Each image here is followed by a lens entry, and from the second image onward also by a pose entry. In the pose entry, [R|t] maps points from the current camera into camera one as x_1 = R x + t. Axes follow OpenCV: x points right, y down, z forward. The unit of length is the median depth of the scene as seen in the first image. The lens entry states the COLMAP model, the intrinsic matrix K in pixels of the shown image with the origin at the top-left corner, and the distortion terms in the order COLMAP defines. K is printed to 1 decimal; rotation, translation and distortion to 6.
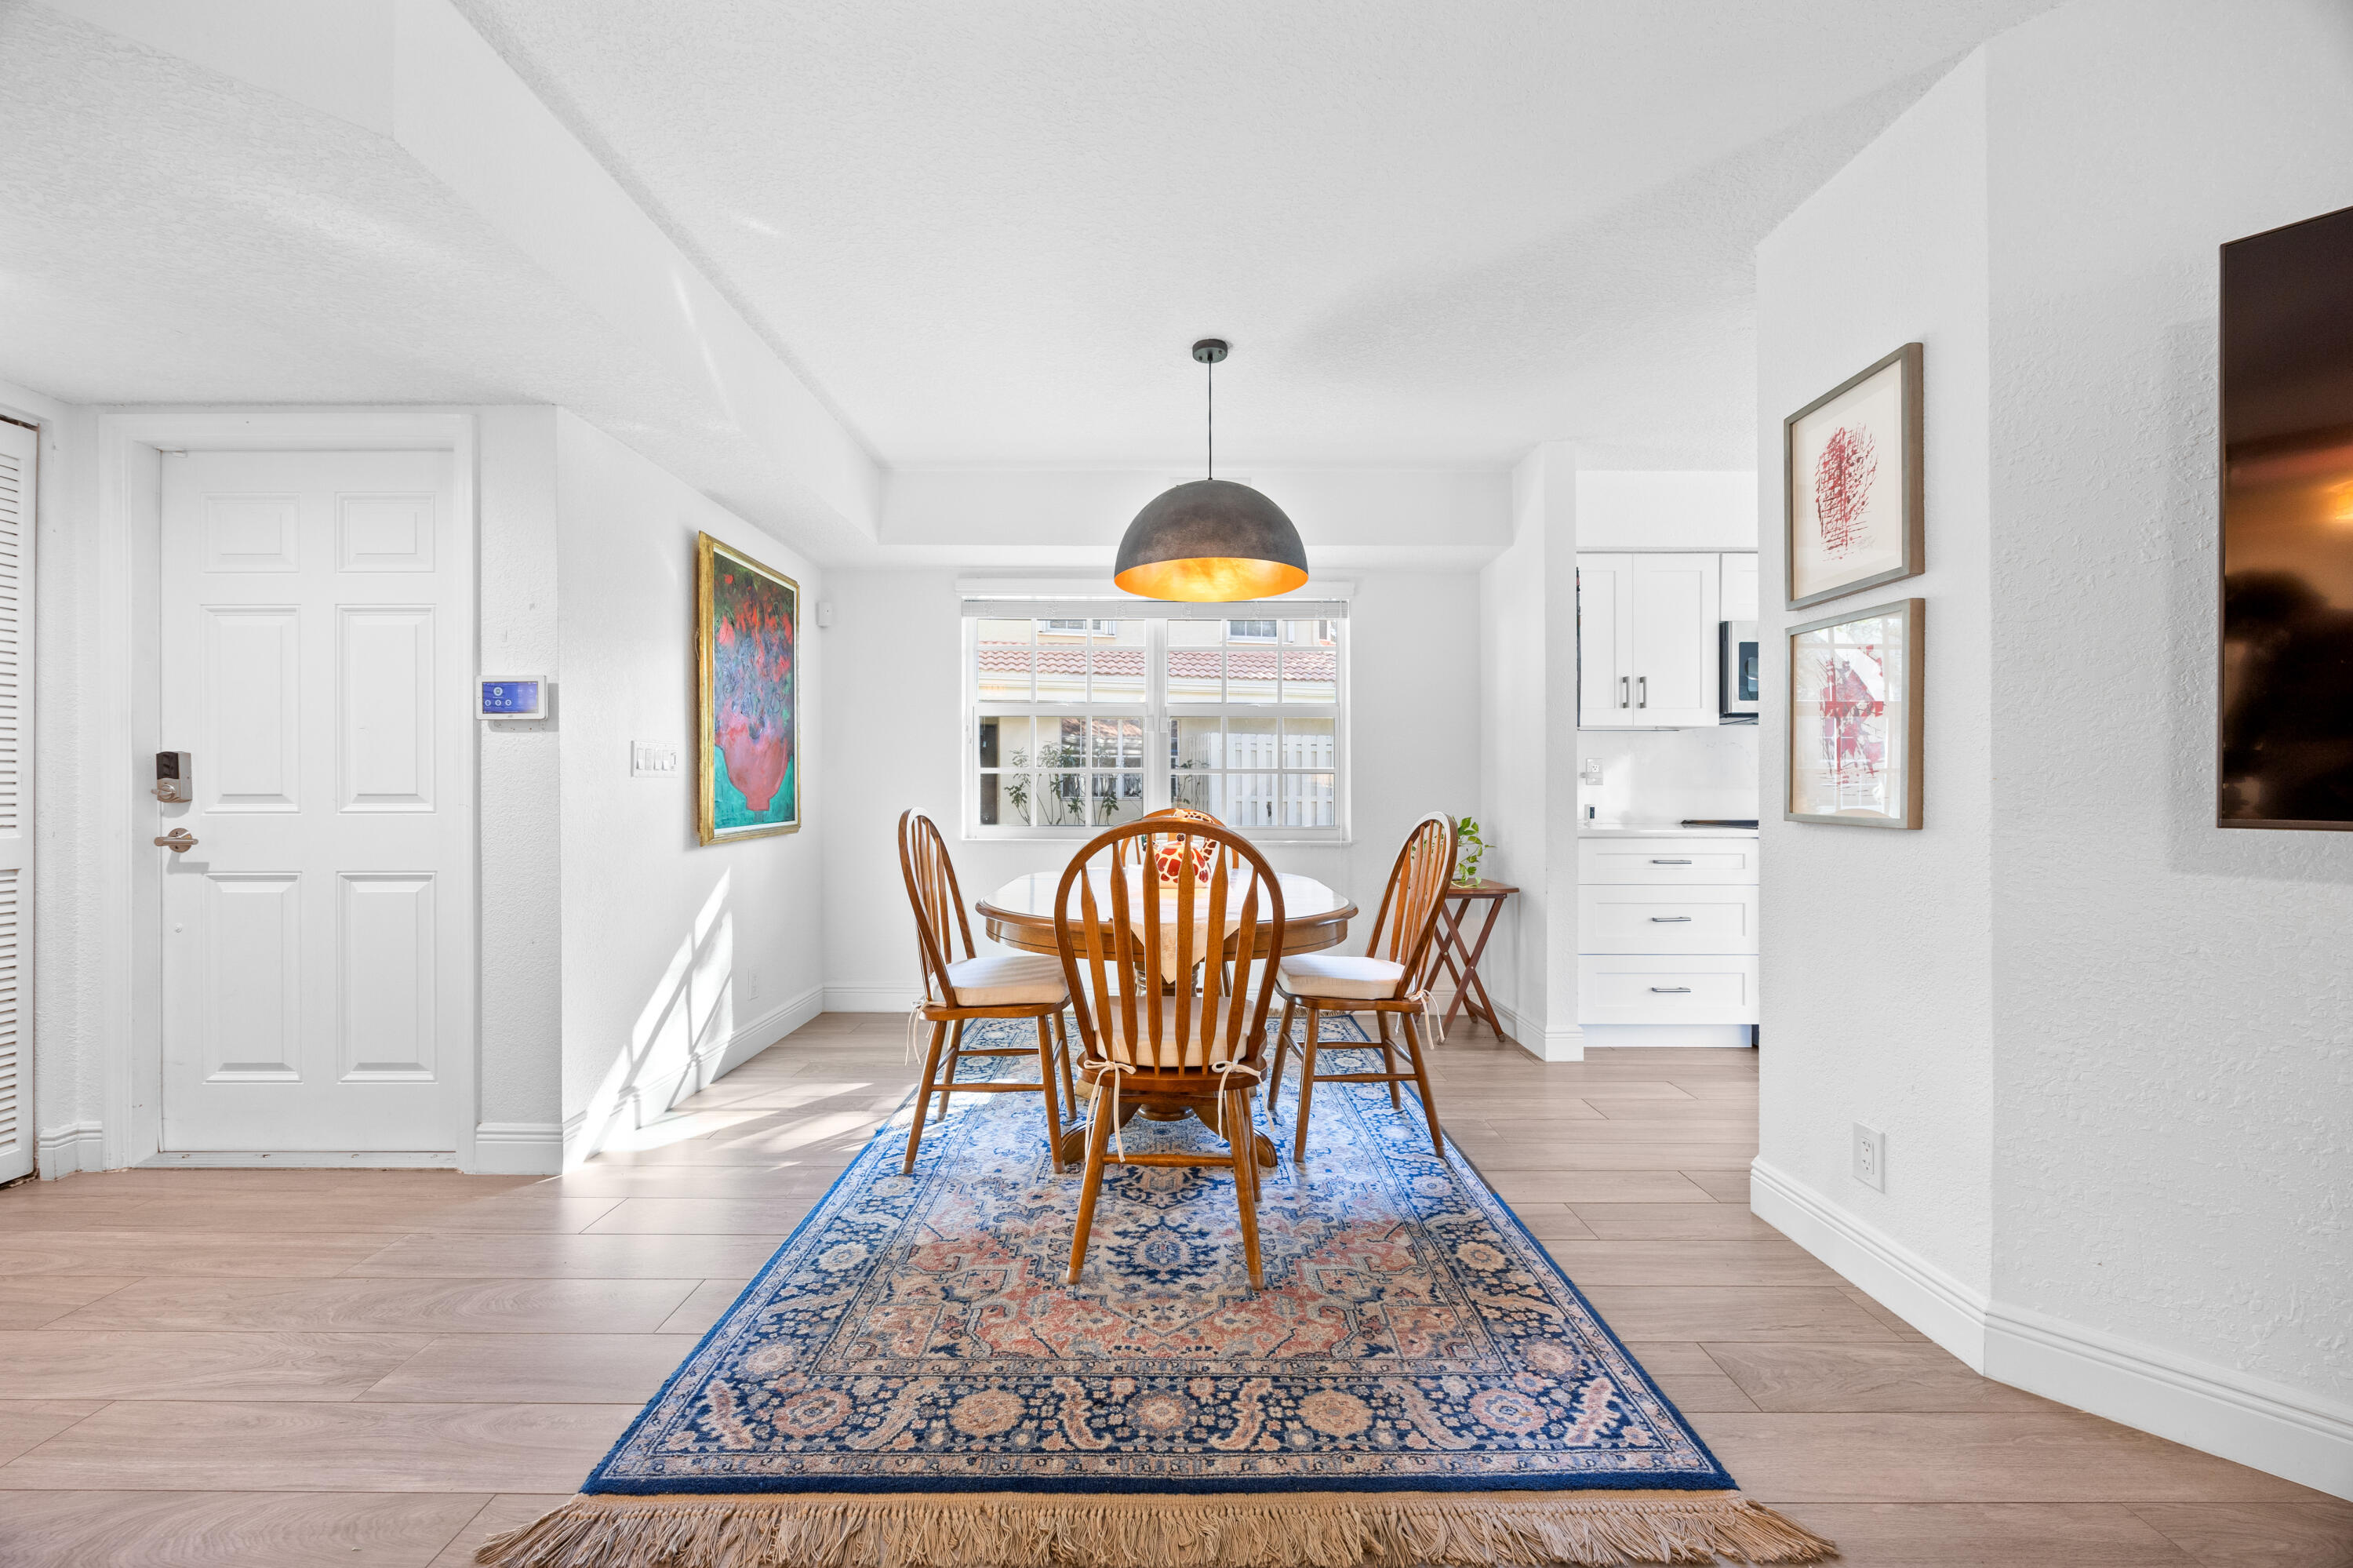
lens RADIAL K [[892.5, 0, 1174.7], [0, 892.5, 788.3], [0, 0, 1]] dist [-0.002329, 0.000380]
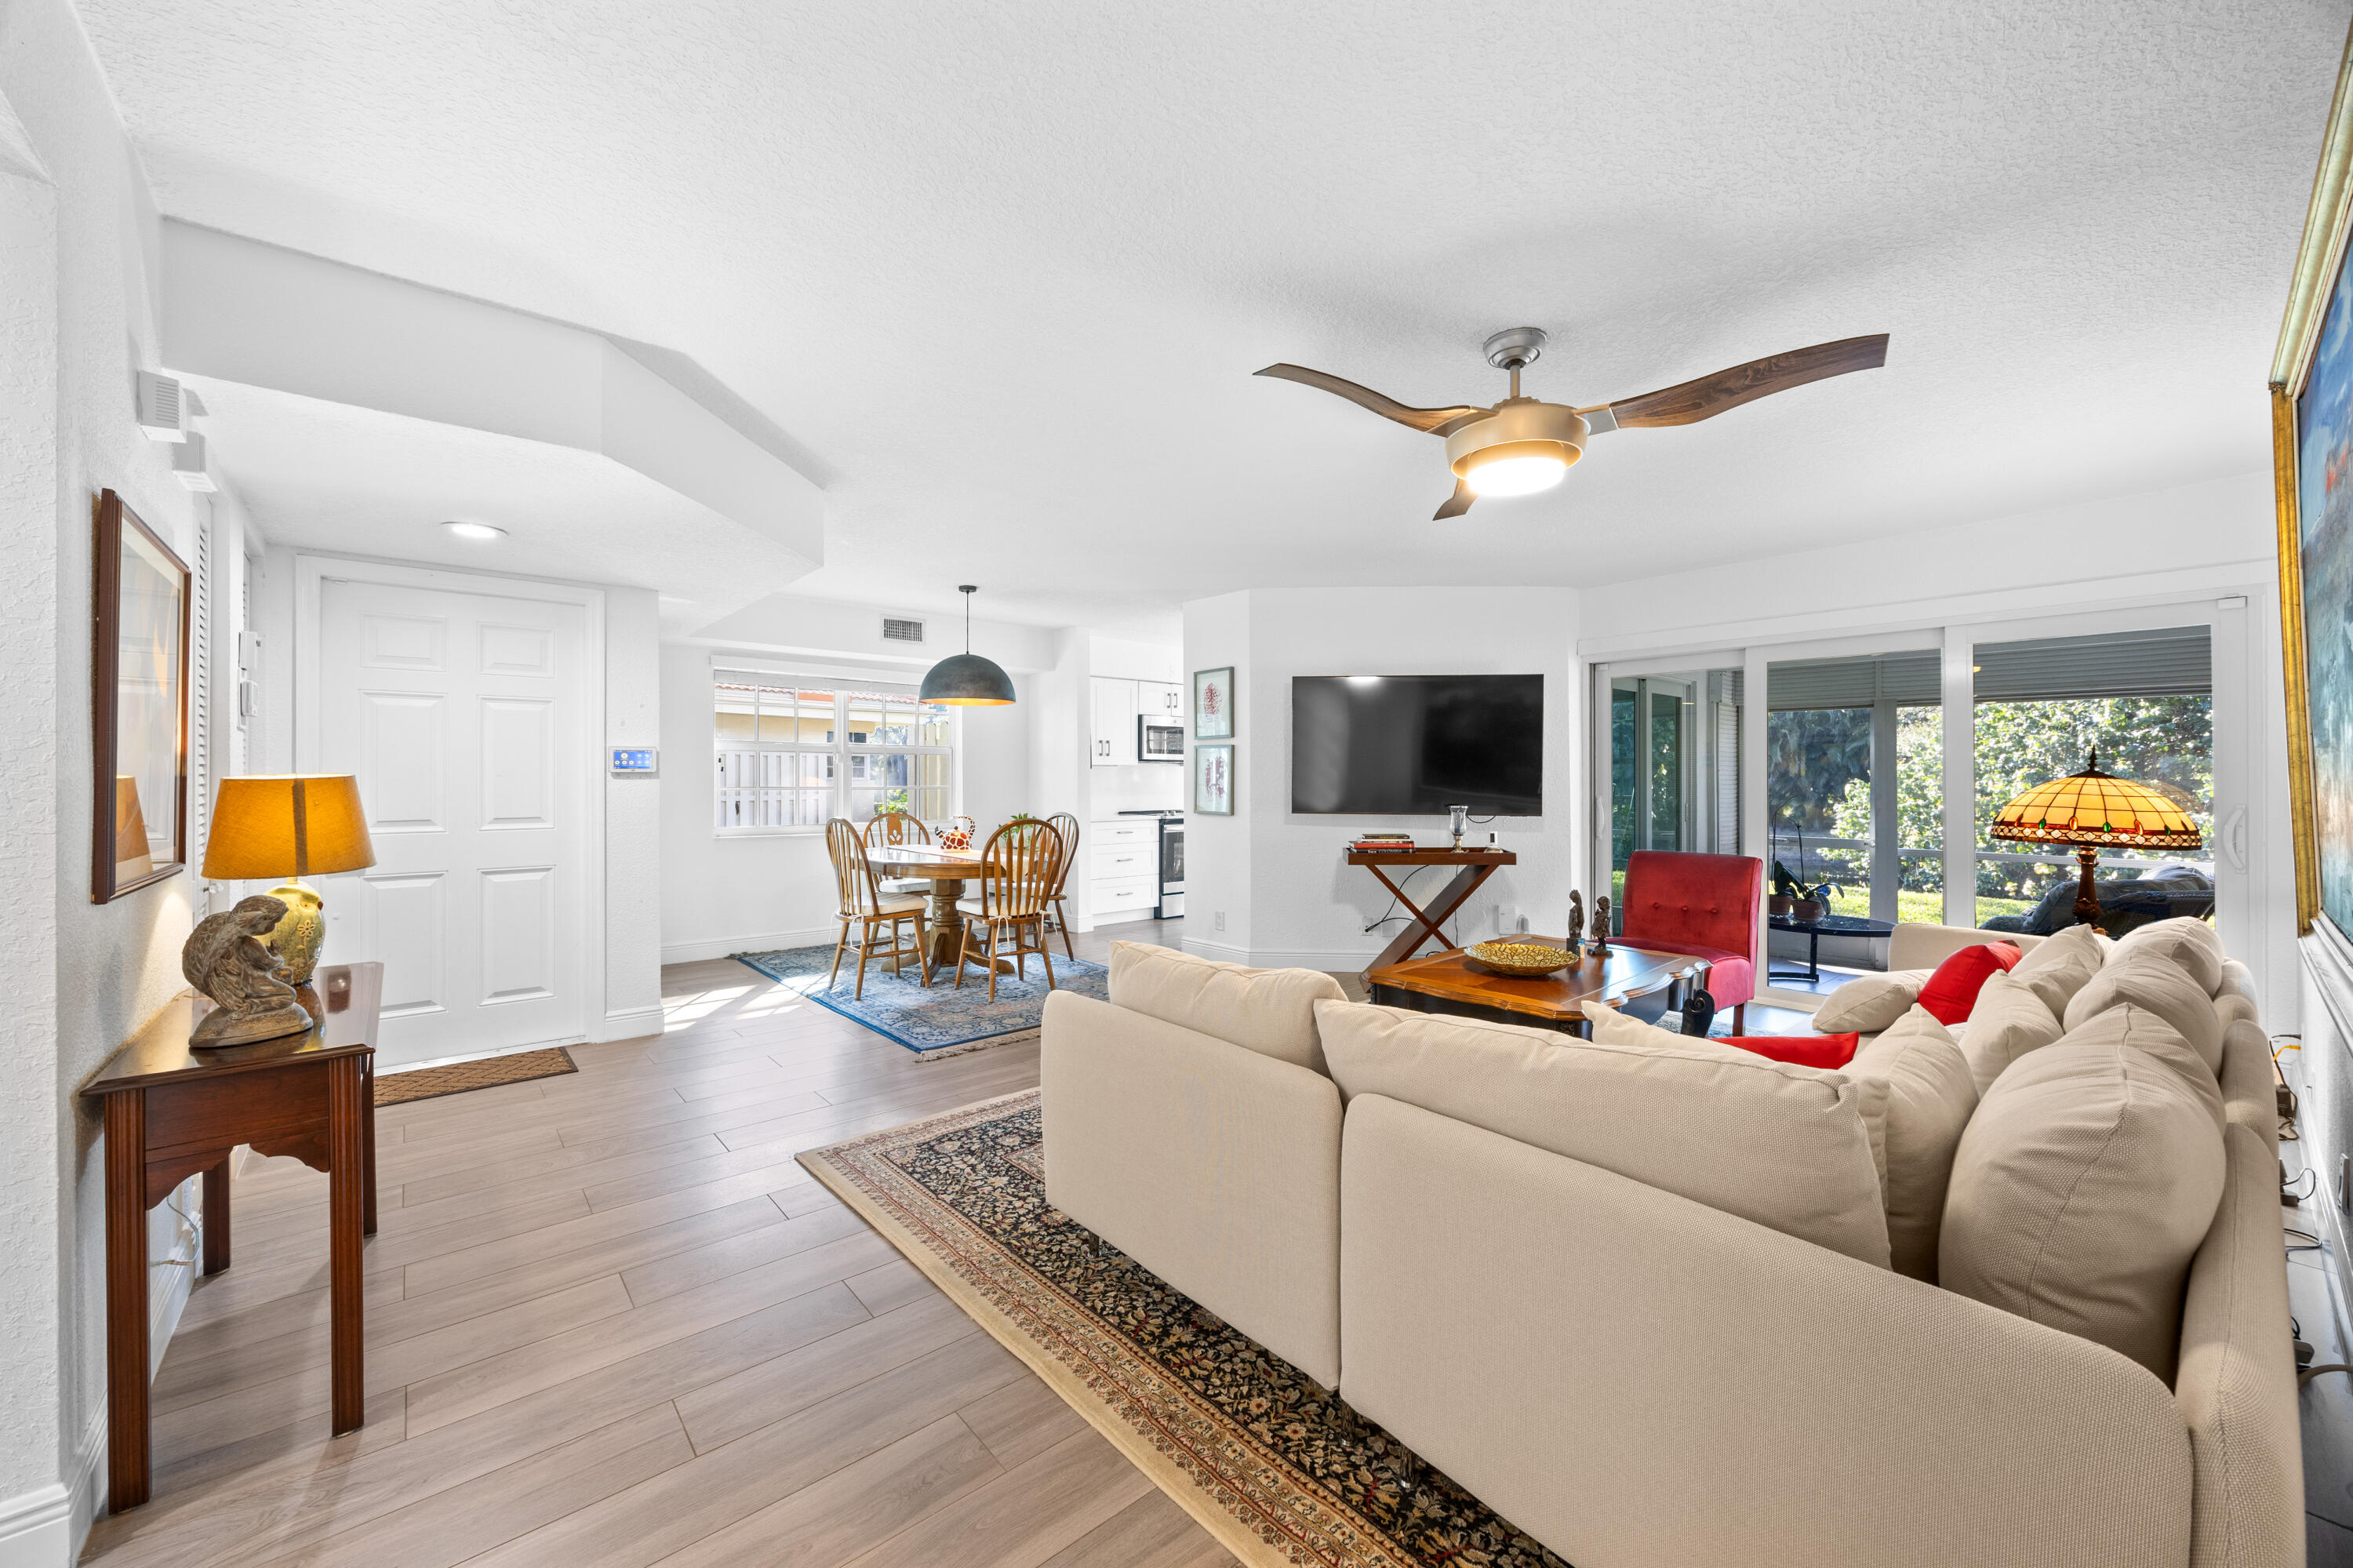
lens RADIAL K [[892.5, 0, 1177.9], [0, 892.5, 777.0], [0, 0, 1]] dist [-0.002329, 0.000380]
pose [[0.755356, 0.000590, 0.655314, -1.249522], [-0.000760, 1.000000, -0.000024, -0.079843], [-0.655314, -0.000480, 0.755357, -1.145217]]
